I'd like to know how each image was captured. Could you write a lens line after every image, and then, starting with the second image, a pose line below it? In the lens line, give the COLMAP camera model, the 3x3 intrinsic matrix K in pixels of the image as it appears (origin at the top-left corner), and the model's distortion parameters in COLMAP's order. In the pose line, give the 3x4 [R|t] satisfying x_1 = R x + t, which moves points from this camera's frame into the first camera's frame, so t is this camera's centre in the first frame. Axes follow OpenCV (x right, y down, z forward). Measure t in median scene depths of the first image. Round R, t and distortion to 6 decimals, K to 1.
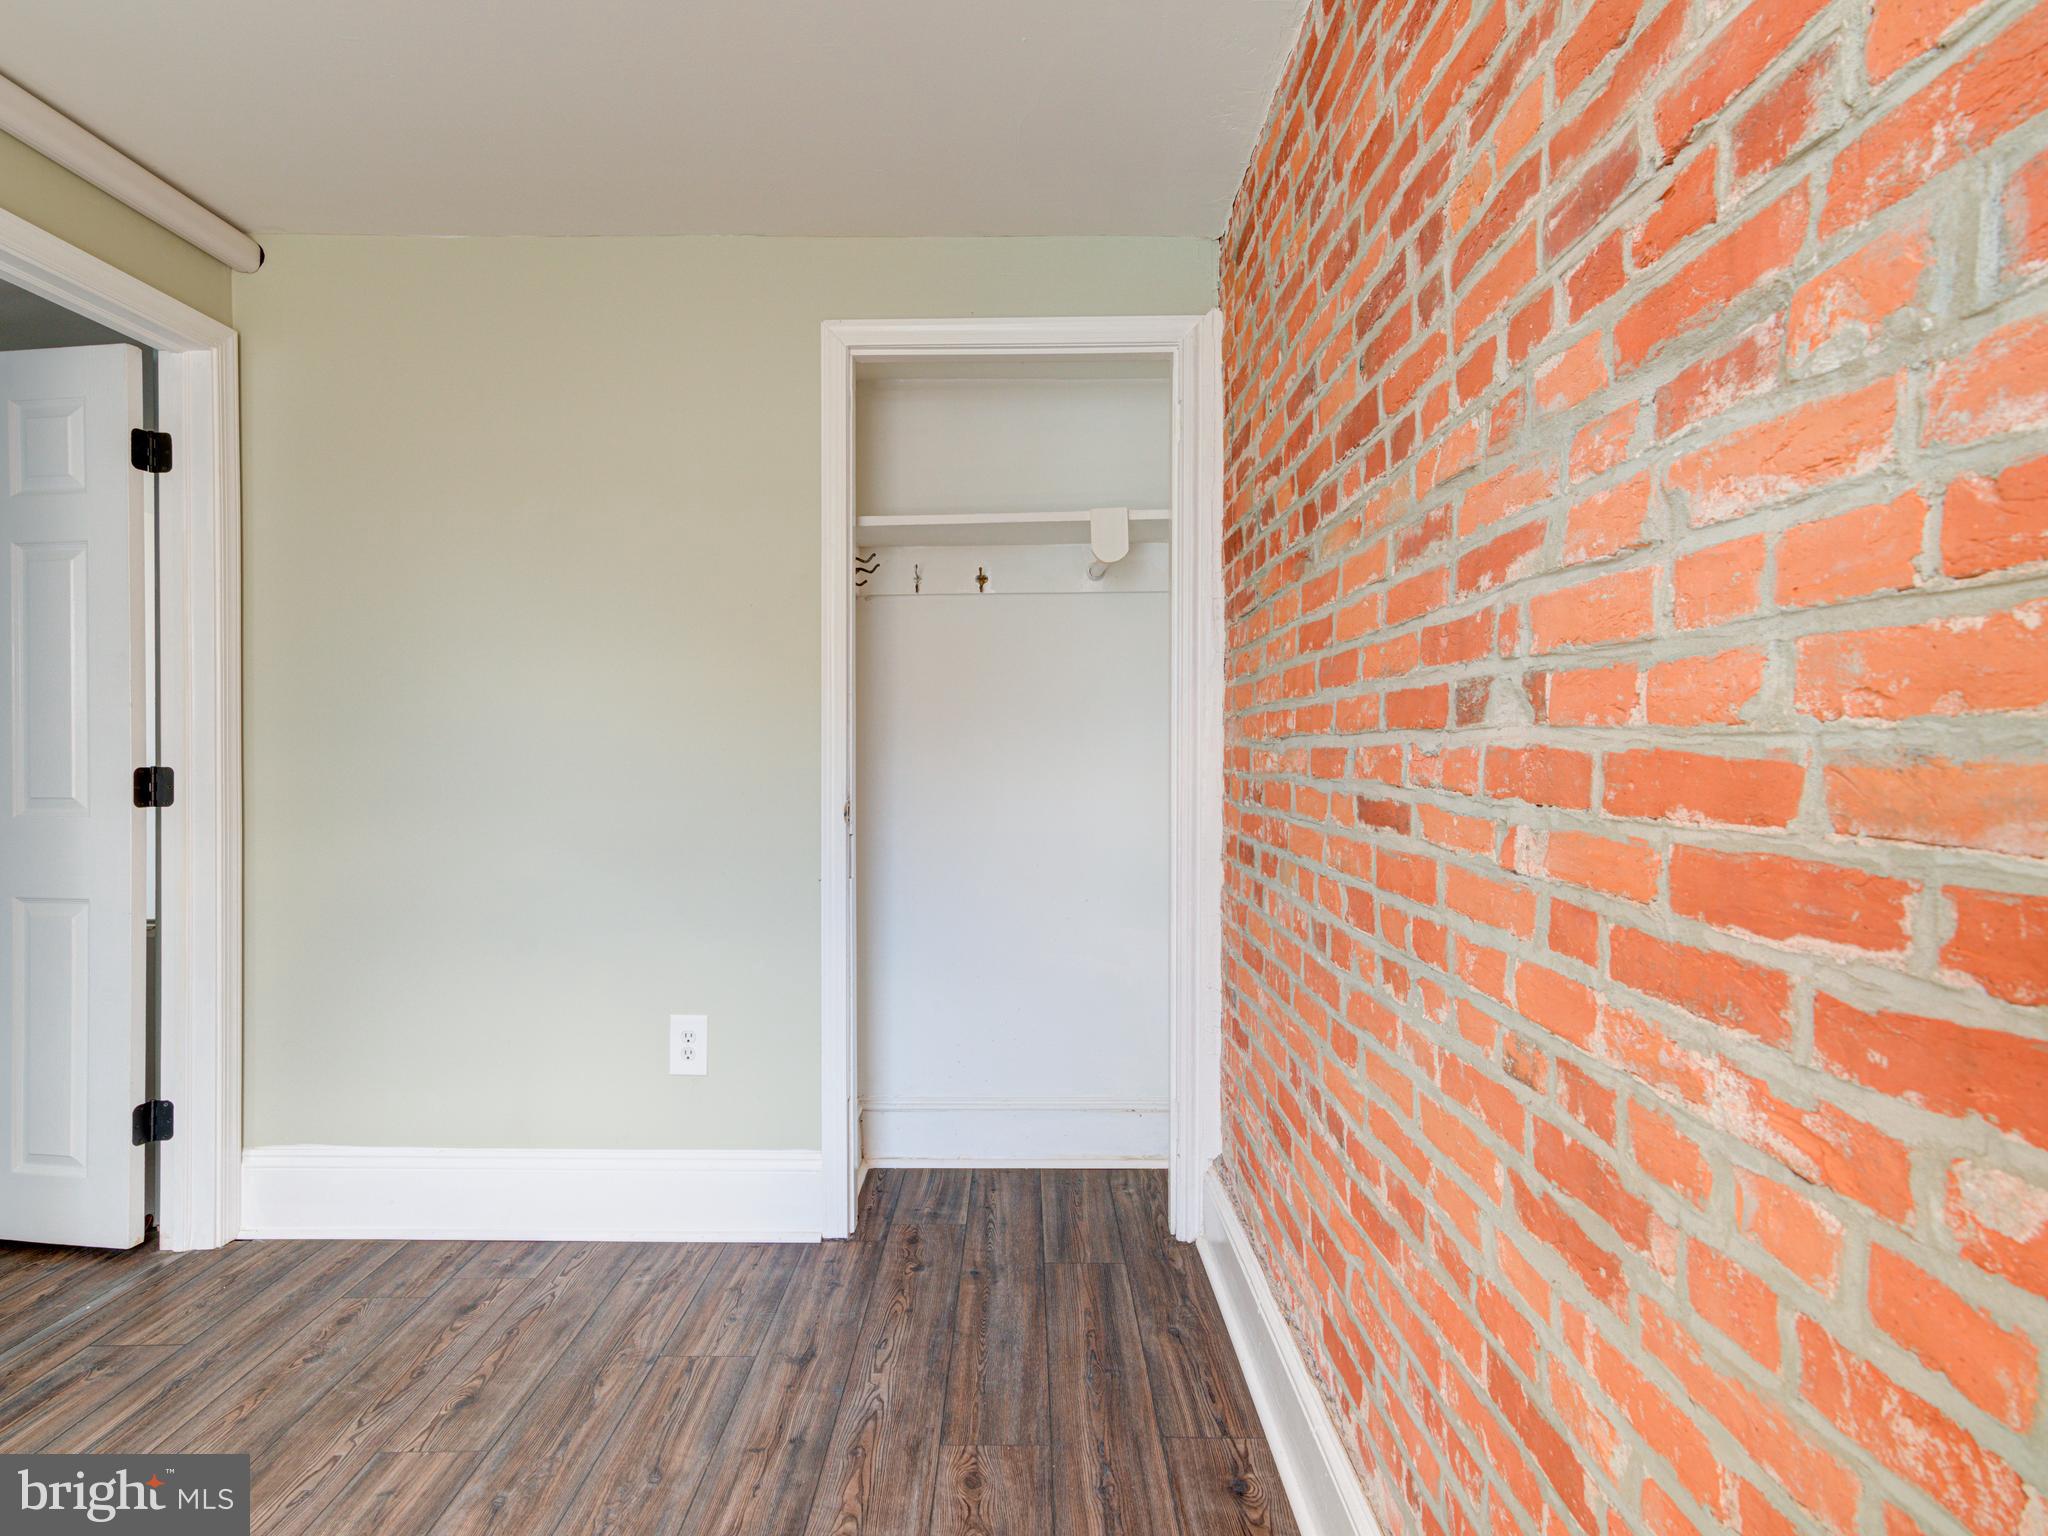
lens RADIAL K [[1106.5, 0, 1025.0], [0, 1106.5, 756.2], [0, 0, 1]] dist [0.002959, 0.013038]
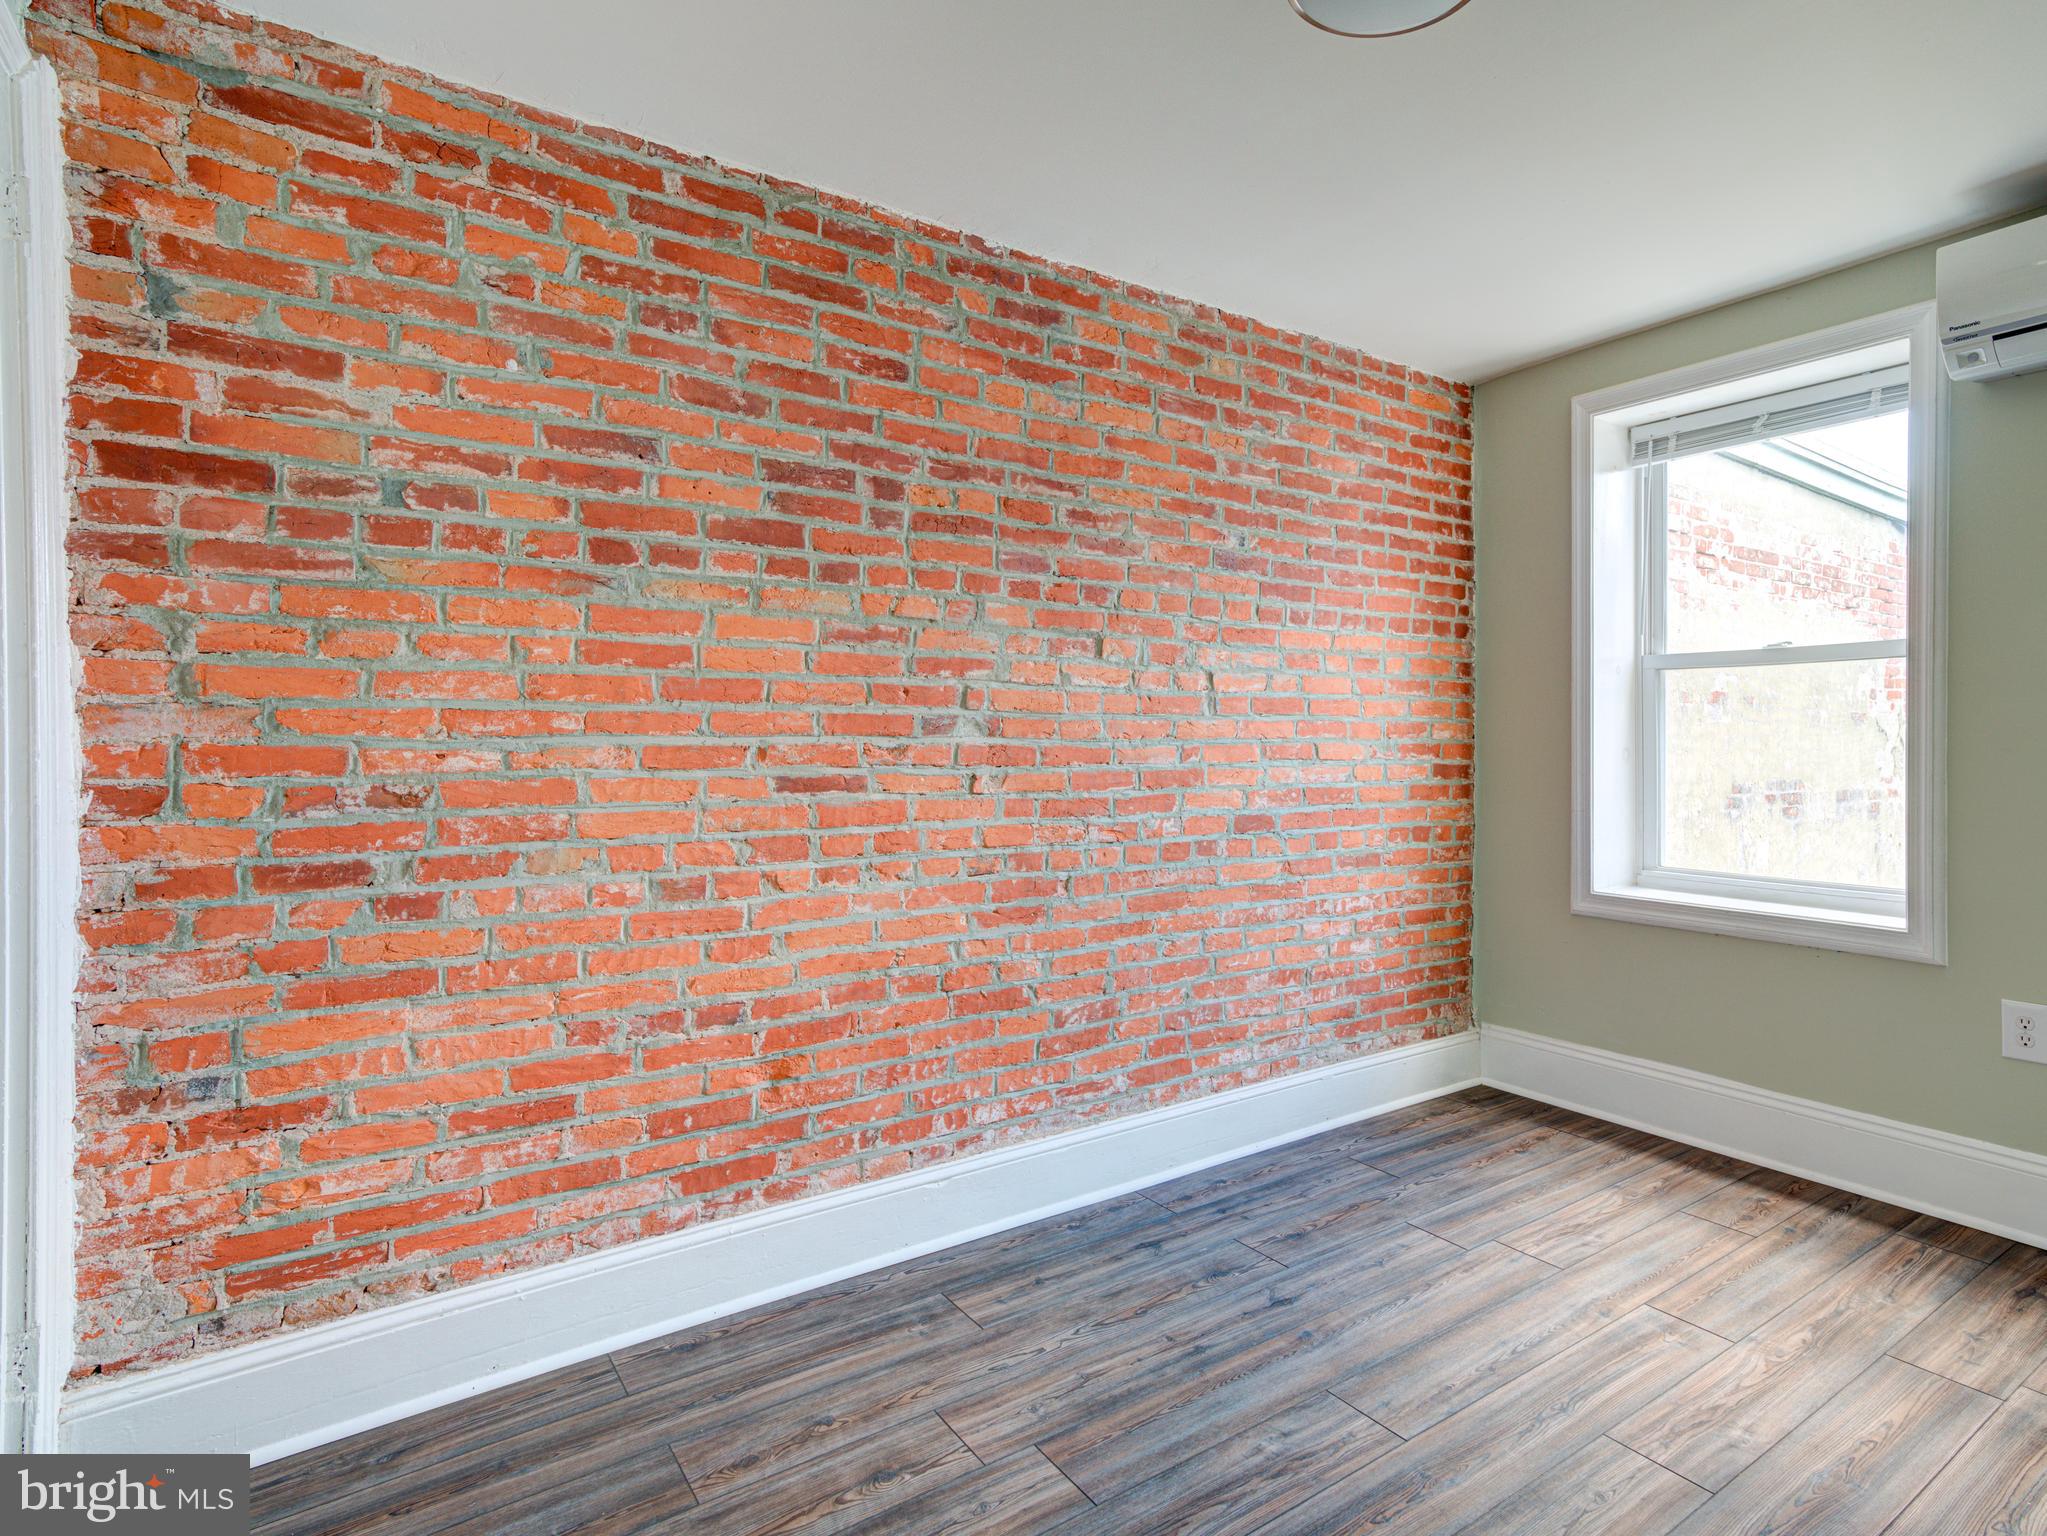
lens RADIAL K [[1106.0, 0, 1024.7], [0, 1106.0, 761.8], [0, 0, 1]] dist [0.002959, 0.013038]
pose [[-0.529464, -0.013499, 0.848225, -2.159131], [0.006223, 0.999785, 0.019796, -0.023335], [-0.848310, 0.015759, -0.529266, 2.746838]]
